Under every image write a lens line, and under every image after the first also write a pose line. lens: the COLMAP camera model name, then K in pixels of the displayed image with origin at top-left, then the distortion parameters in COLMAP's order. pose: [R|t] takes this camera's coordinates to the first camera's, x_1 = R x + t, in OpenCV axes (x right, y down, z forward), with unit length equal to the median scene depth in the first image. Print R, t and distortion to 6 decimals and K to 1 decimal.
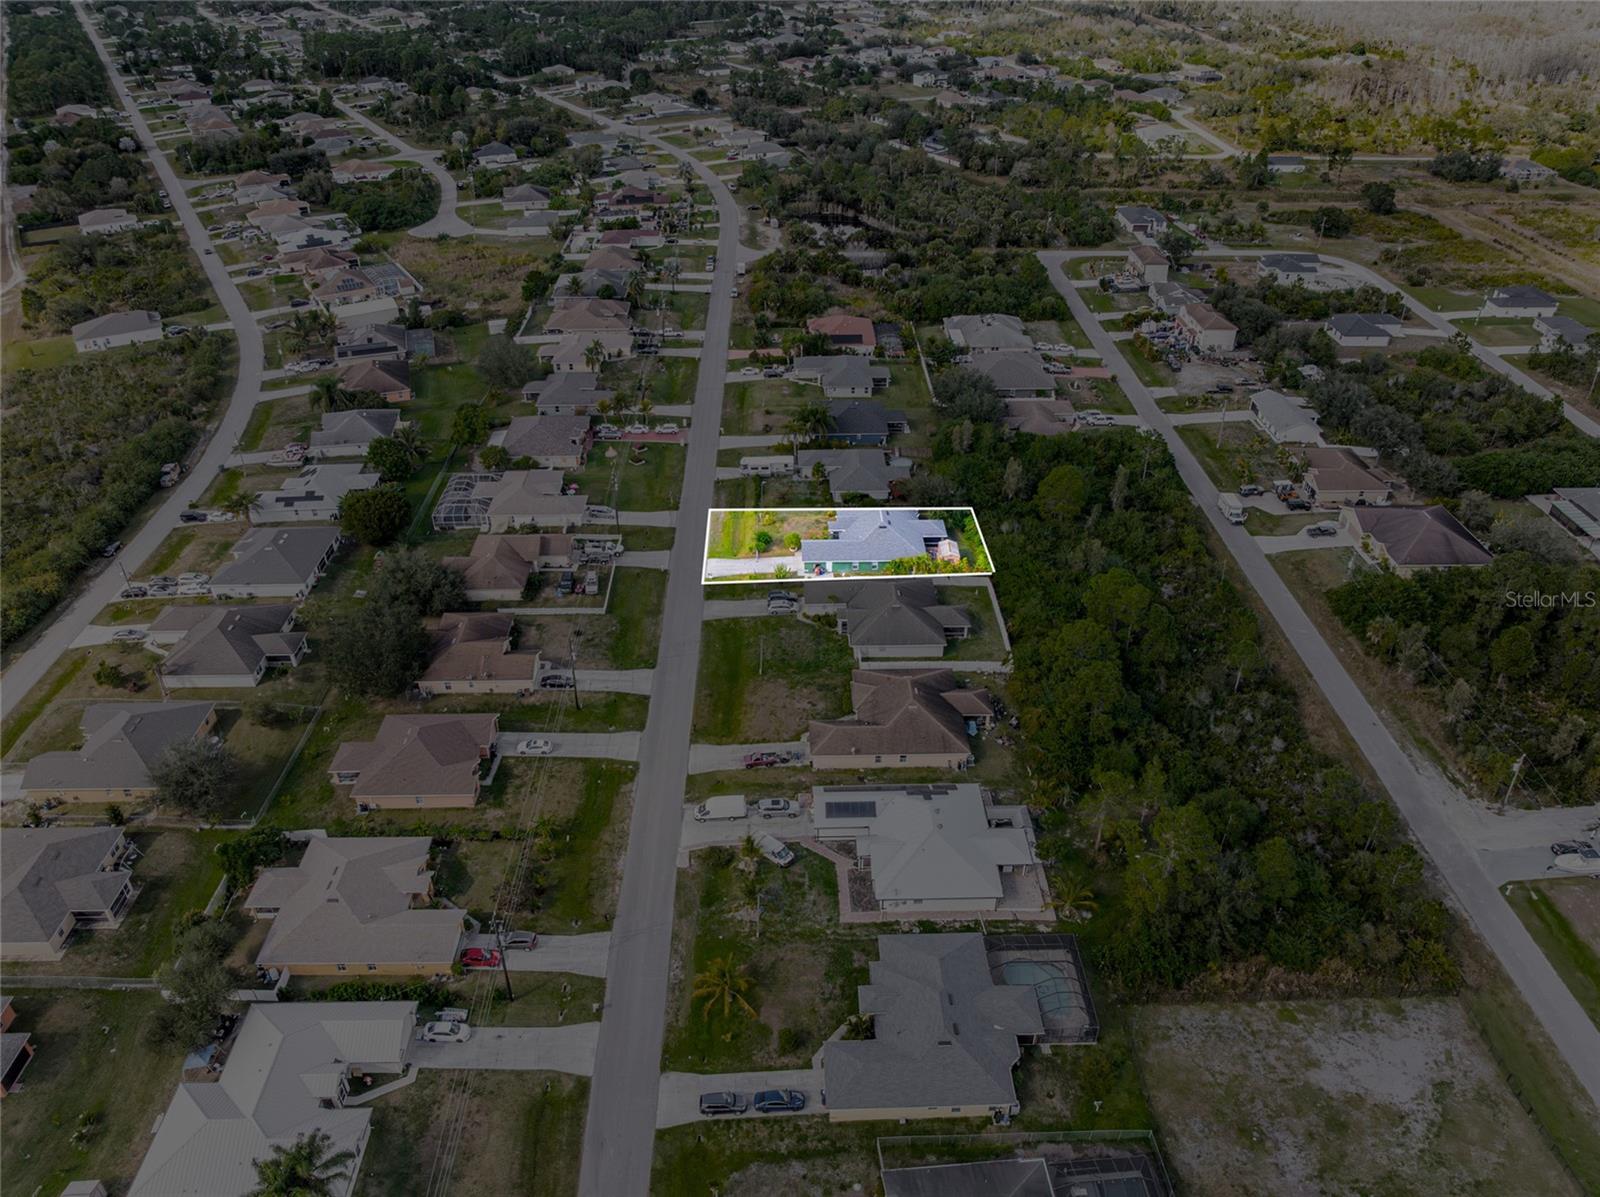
lens RADIAL K [[1127.6, 0, 805.8], [0, 1127.6, 598.0], [0, 0, 1]] dist [-0.043804, -0.000103]
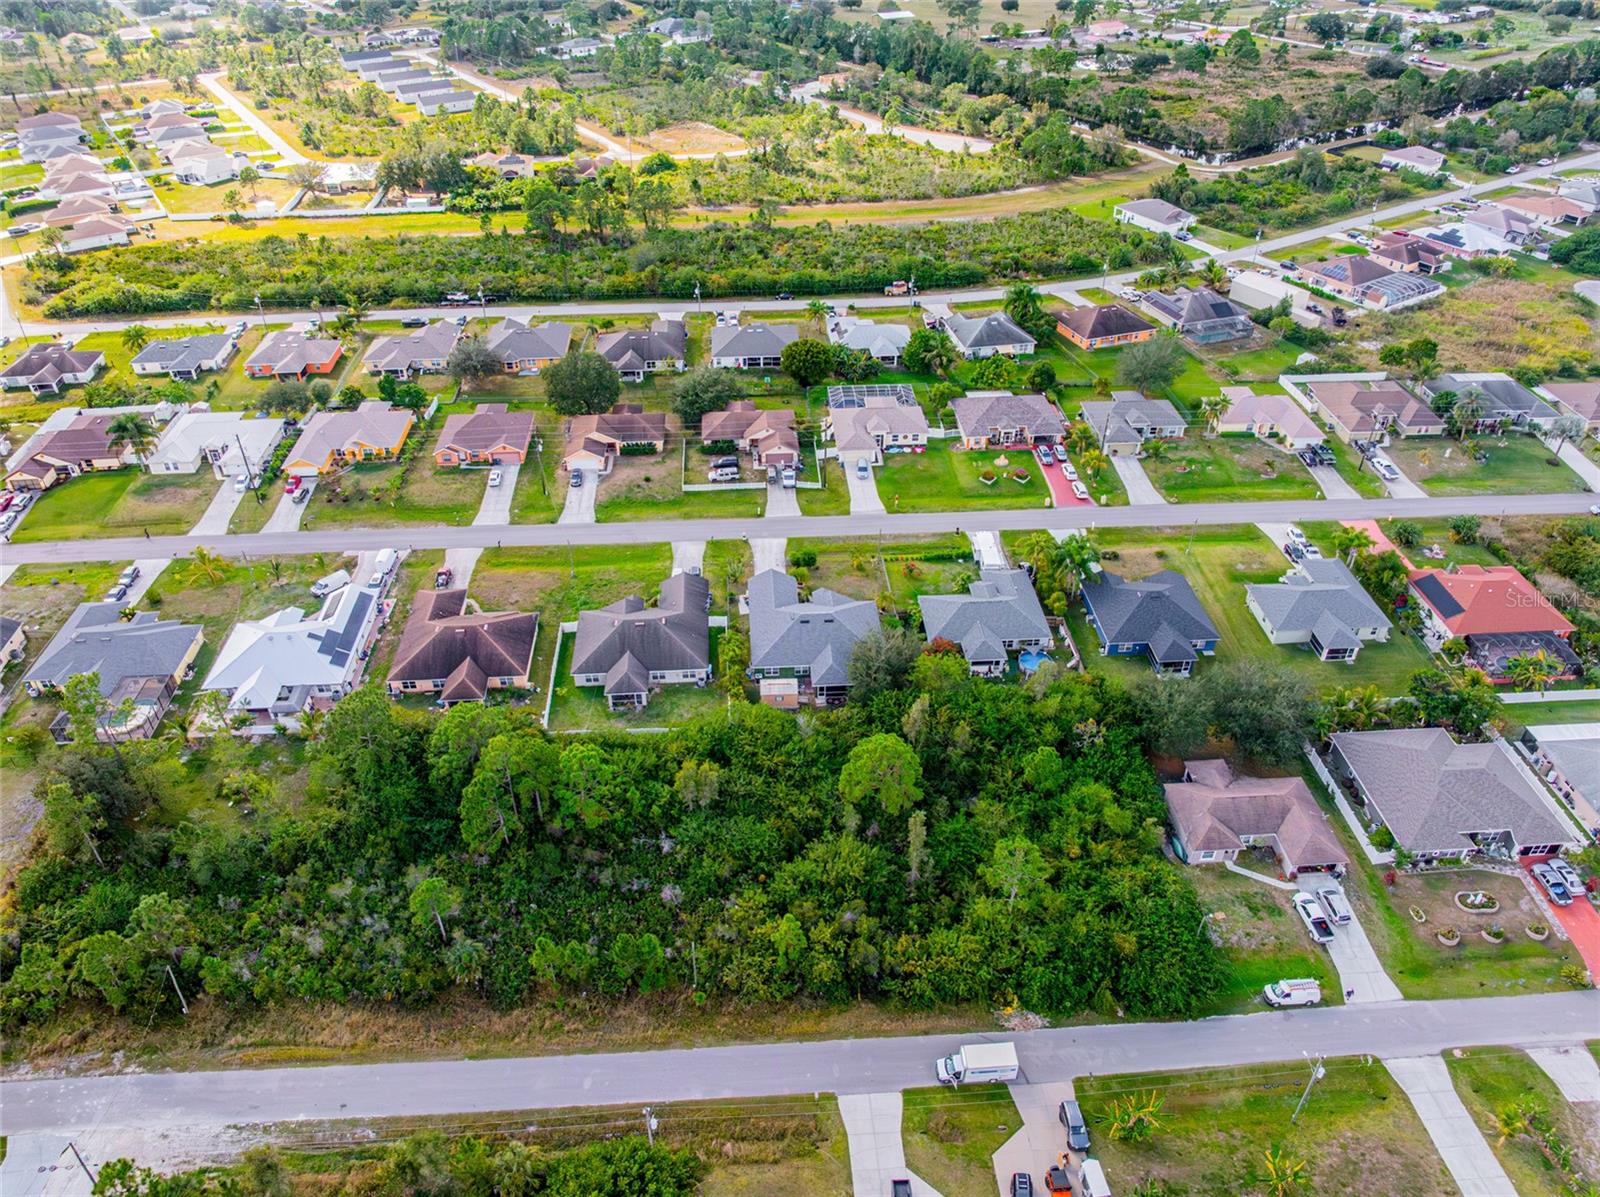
lens RADIAL K [[1127.6, 0, 805.8], [0, 1127.6, 598.0], [0, 0, 1]] dist [-0.043804, -0.000103]
pose [[0.041426, 0.579489, -0.813926, 0.731560], [-0.547205, 0.694748, 0.466788, -0.459961], [0.835973, 0.426048, 0.345880, 0.721191]]
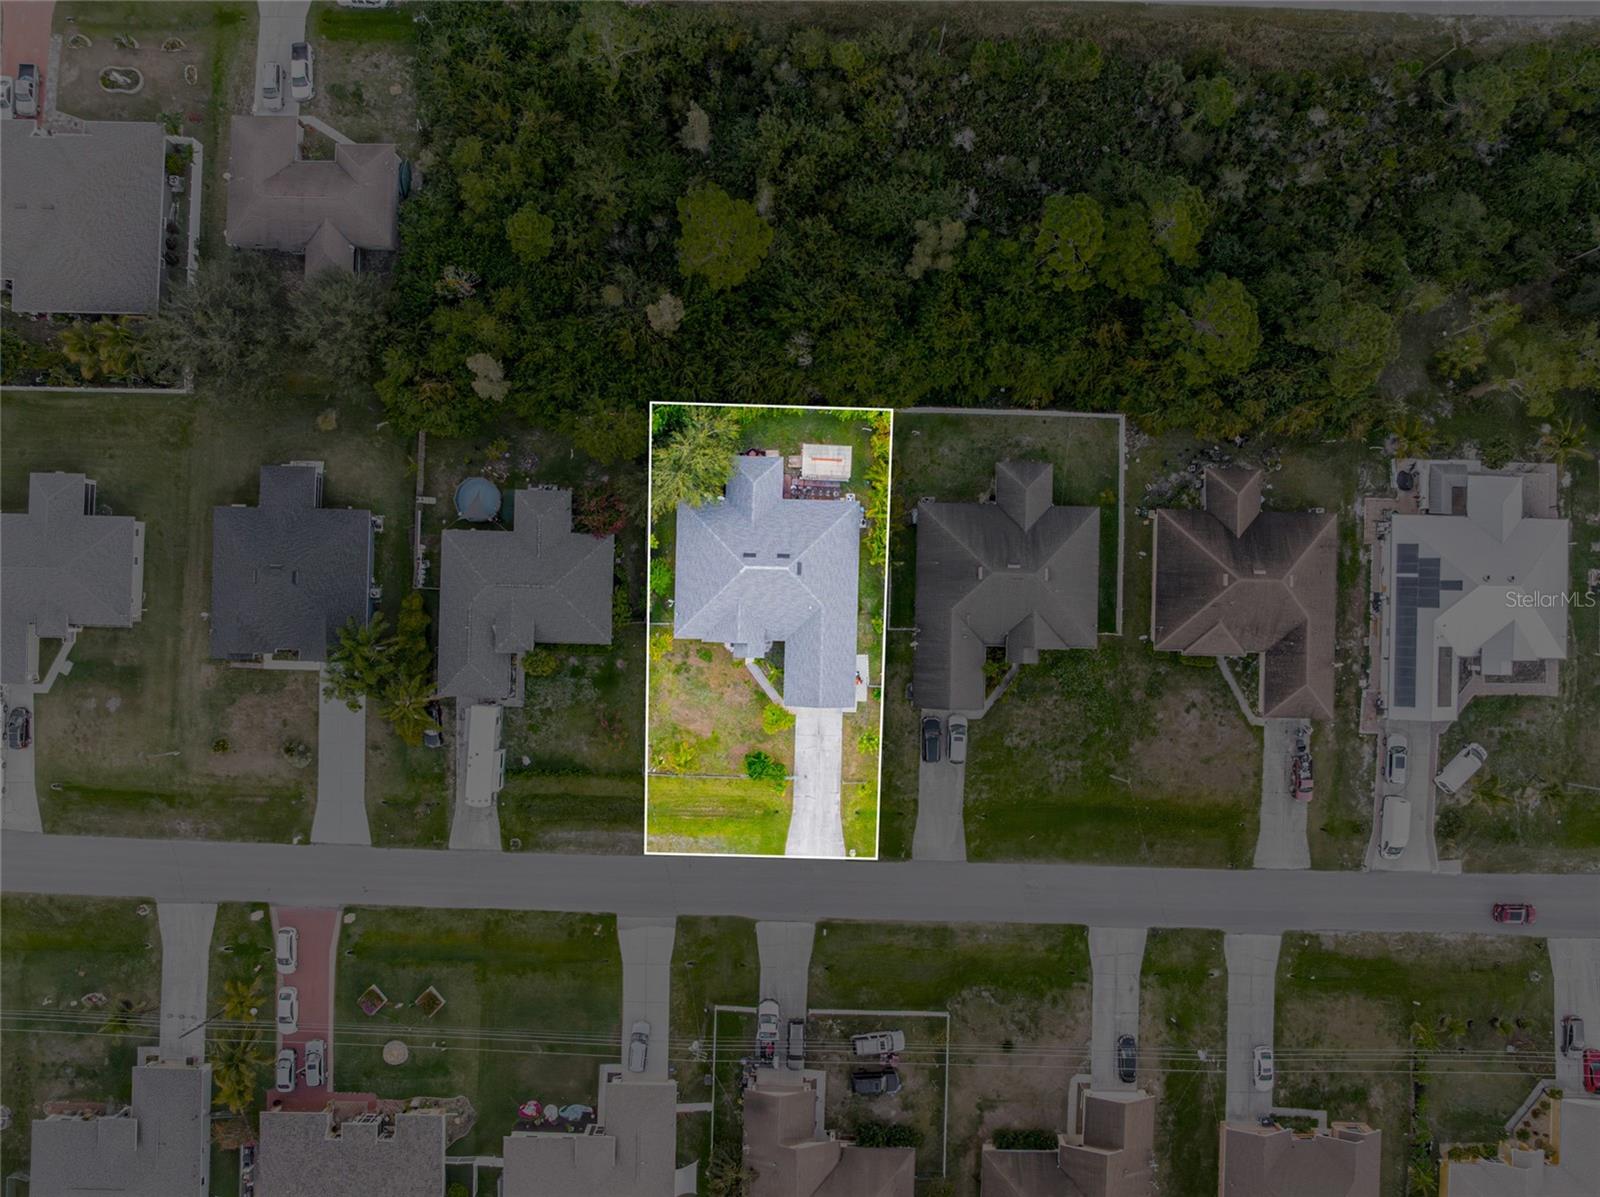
lens RADIAL K [[1127.6, 0, 805.8], [0, 1127.6, 598.0], [0, 0, 1]] dist [-0.043804, -0.000103]
pose [[0.050481, -0.998711, 0.005209, 0.050304], [0.543616, 0.031853, 0.838729, -0.548403], [-0.837814, -0.039508, 0.544524, 0.682239]]
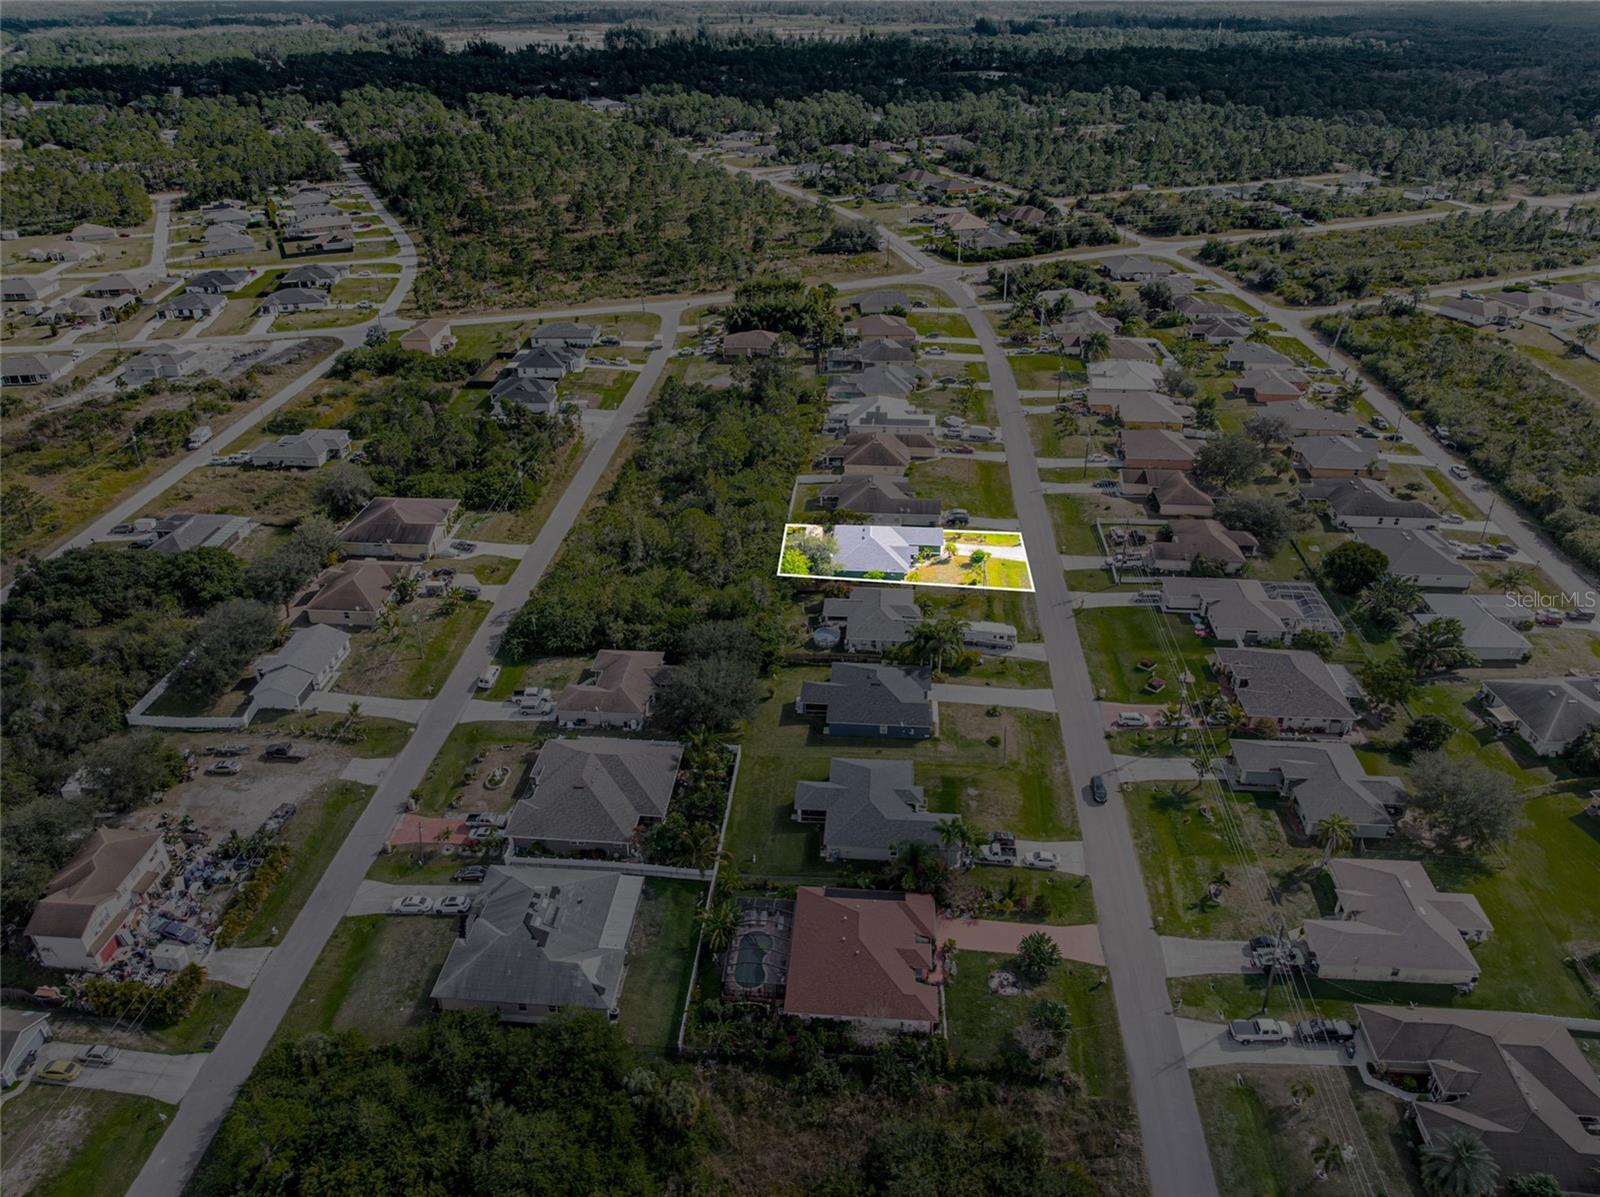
lens RADIAL K [[1127.6, 0, 805.8], [0, 1127.6, 598.0], [0, 0, 1]] dist [-0.043804, -0.000103]
pose [[-0.995101, -0.052938, 0.083492, 0.038078], [0.049822, 0.460913, 0.886046, -1.032551], [-0.085388, 0.885865, -0.456018, 1.587978]]
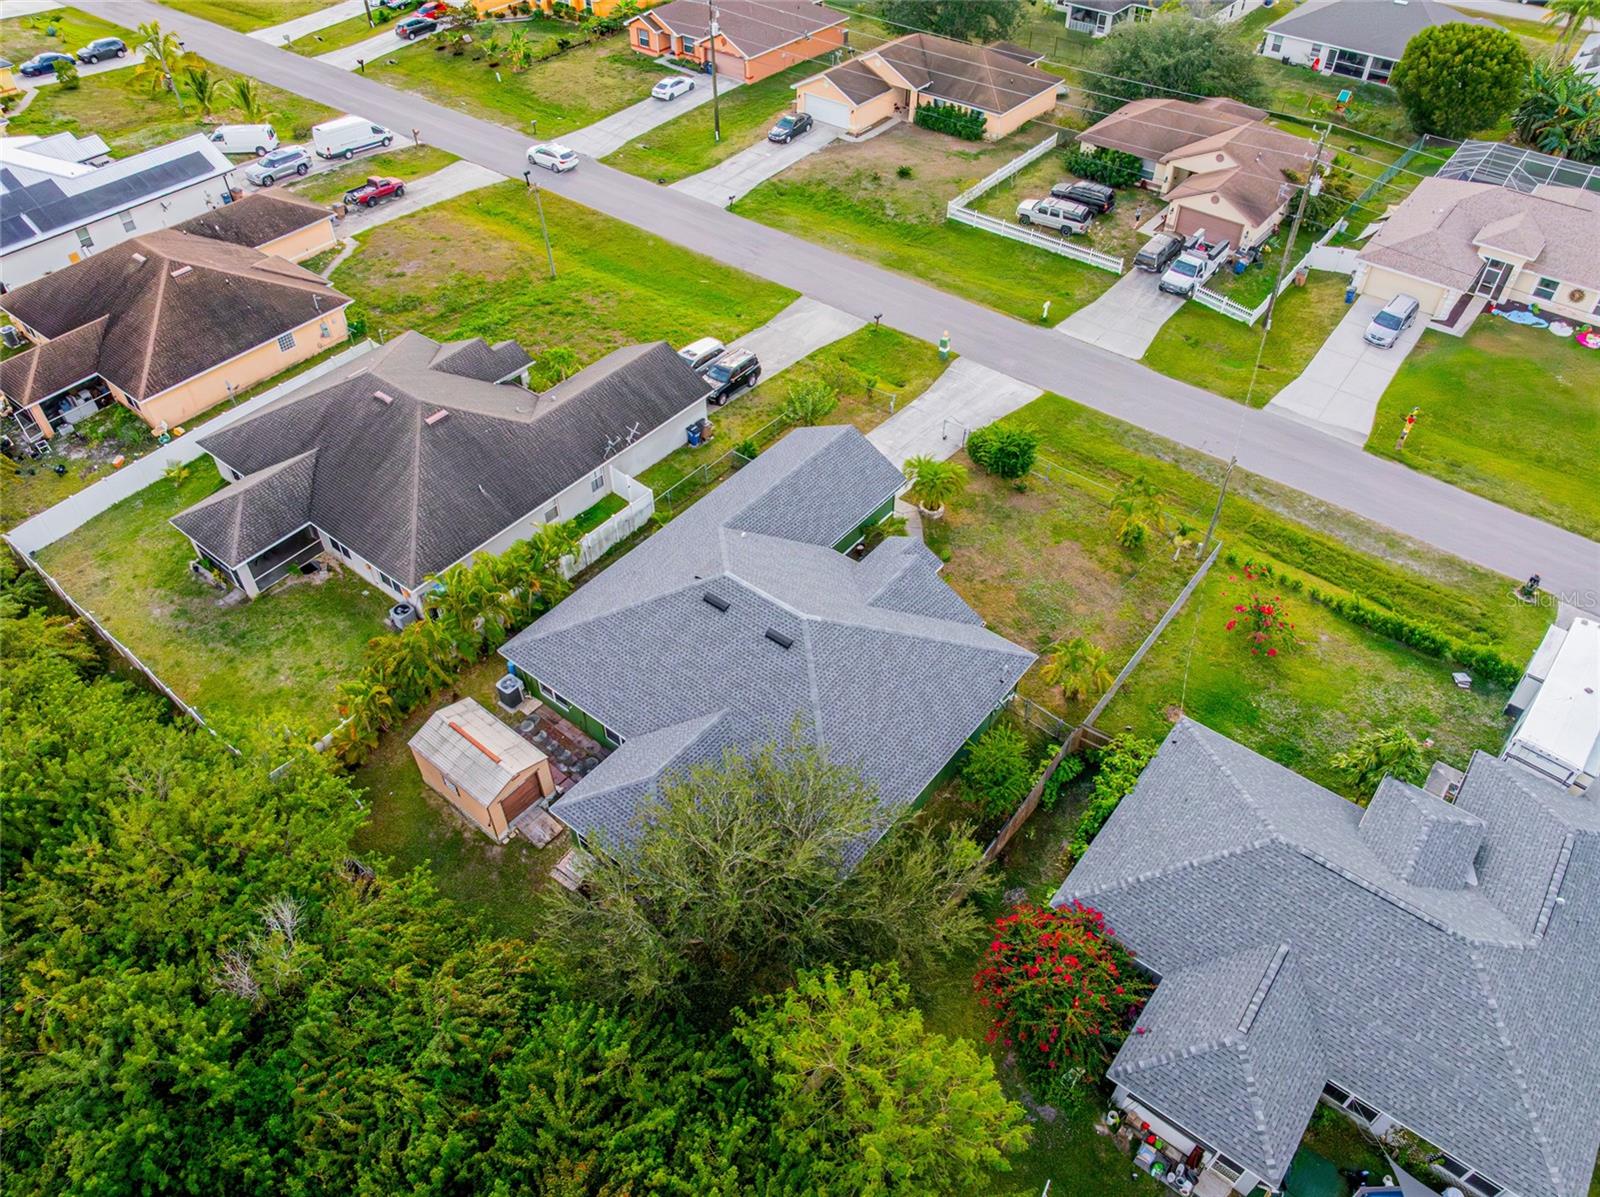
lens RADIAL K [[1127.6, 0, 805.8], [0, 1127.6, 598.0], [0, 0, 1]] dist [-0.043804, -0.000103]
pose [[-0.636617, 0.529077, -0.561067, 0.198127], [-0.427665, 0.363213, 0.827755, -0.275765], [0.641733, 0.766912, -0.004960, 1.023869]]
